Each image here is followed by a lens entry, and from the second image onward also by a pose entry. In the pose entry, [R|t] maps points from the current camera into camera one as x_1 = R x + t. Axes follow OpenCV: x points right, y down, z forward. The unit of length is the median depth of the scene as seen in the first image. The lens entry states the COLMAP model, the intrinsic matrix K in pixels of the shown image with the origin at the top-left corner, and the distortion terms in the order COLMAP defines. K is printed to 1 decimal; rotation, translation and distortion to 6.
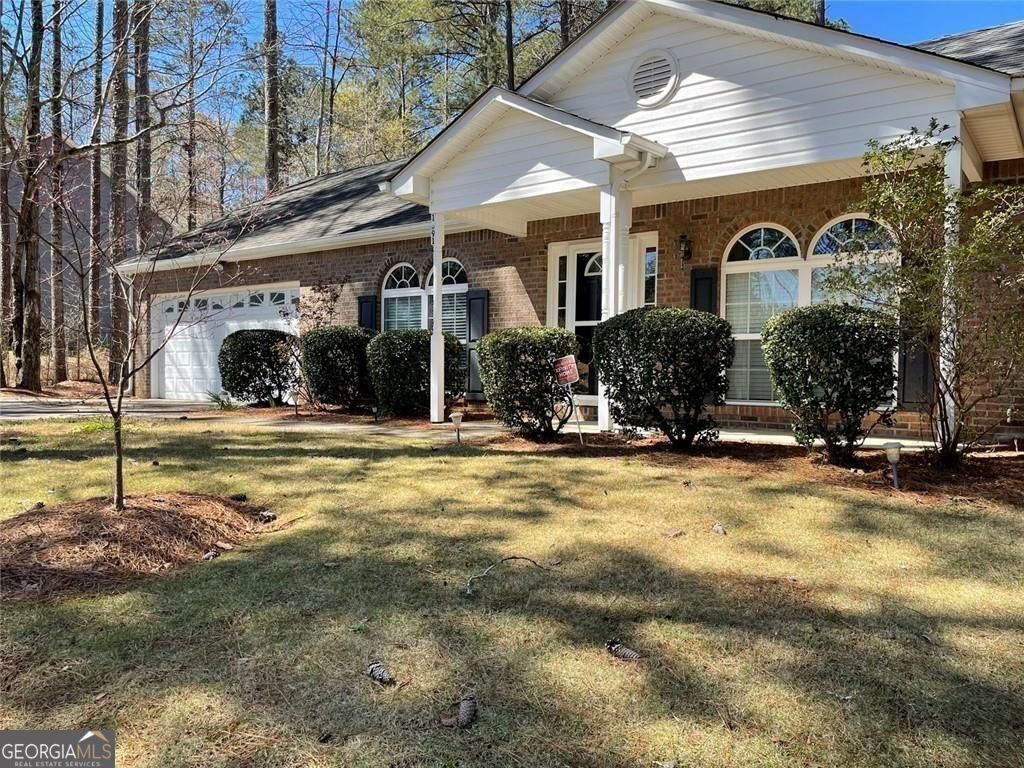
lens RADIAL K [[758.9, 0, 512.8], [0, 758.9, 387.0], [0, 0, 1]] dist [0.039829, -0.005118]
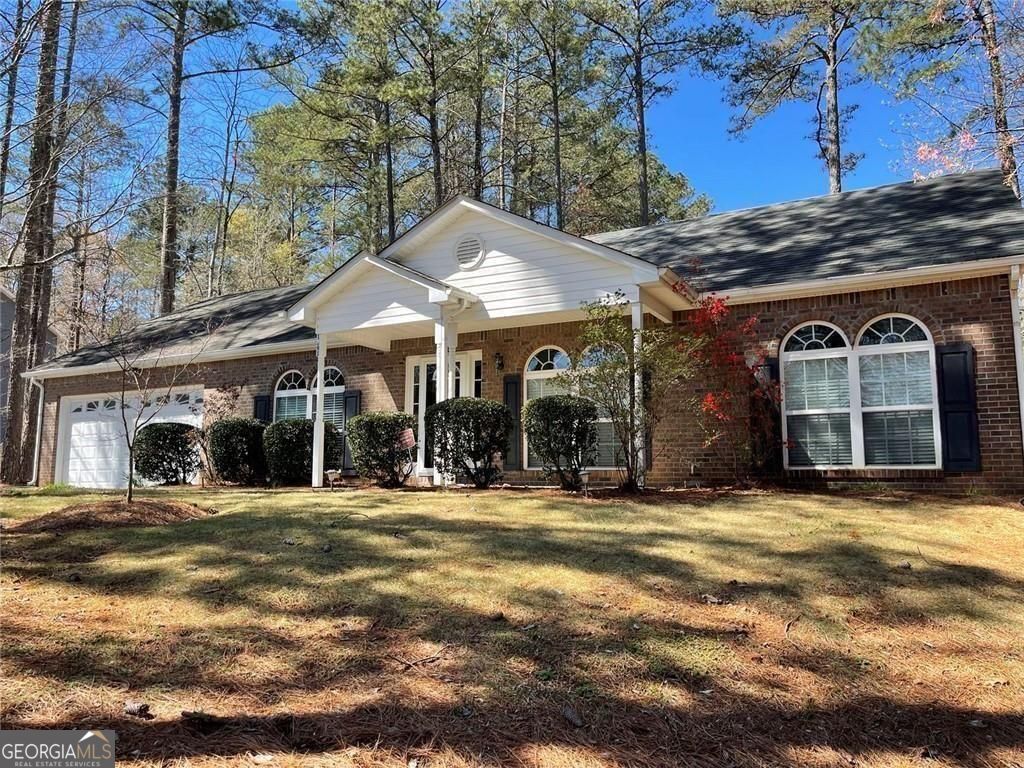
lens RADIAL K [[742.6, 0, 510.9], [0, 742.6, 383.8], [0, 0, 1]] dist [0.046862, -0.054159]
pose [[0.988589, 0.006968, 0.150474, 0.028452], [0.015441, 0.988980, -0.147244, 0.048486], [-0.149841, 0.147888, 0.977587, -0.268653]]
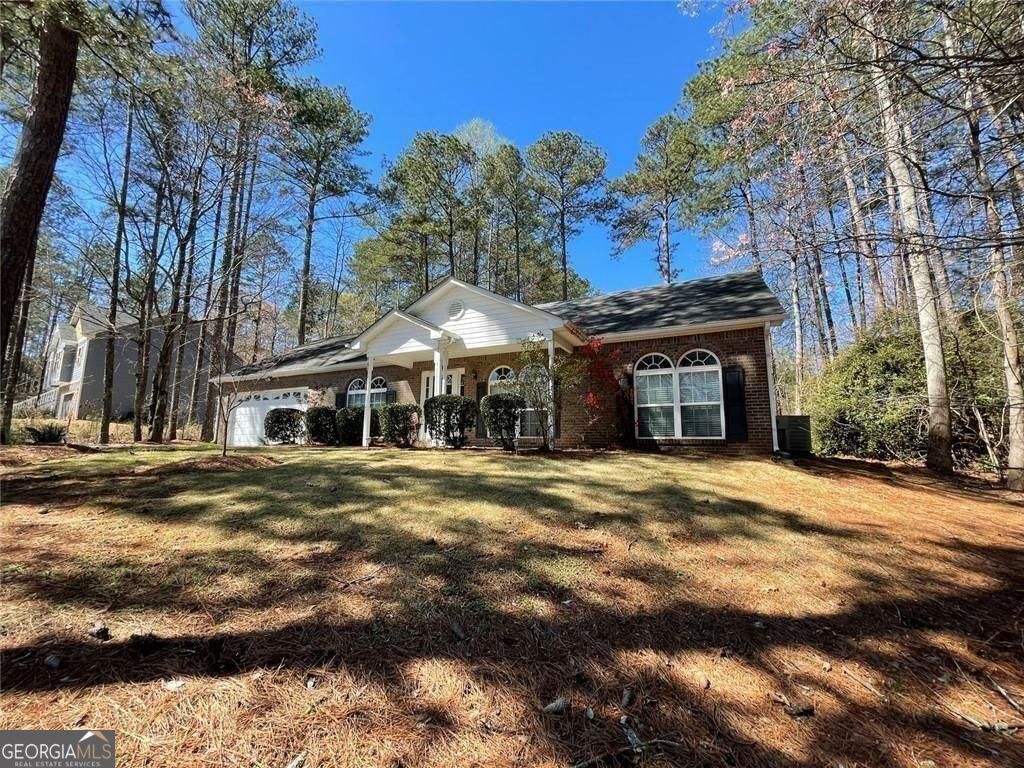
lens RADIAL K [[398.6, 0, 507.2], [0, 398.6, 388.4], [0, 0, 1]] dist [-0.007168, 0.000462]
pose [[0.983728, 0.019535, 0.178597, 0.075634], [0.008049, 0.988281, -0.152436, 0.044364], [-0.179481, 0.151393, 0.972042, -0.198285]]
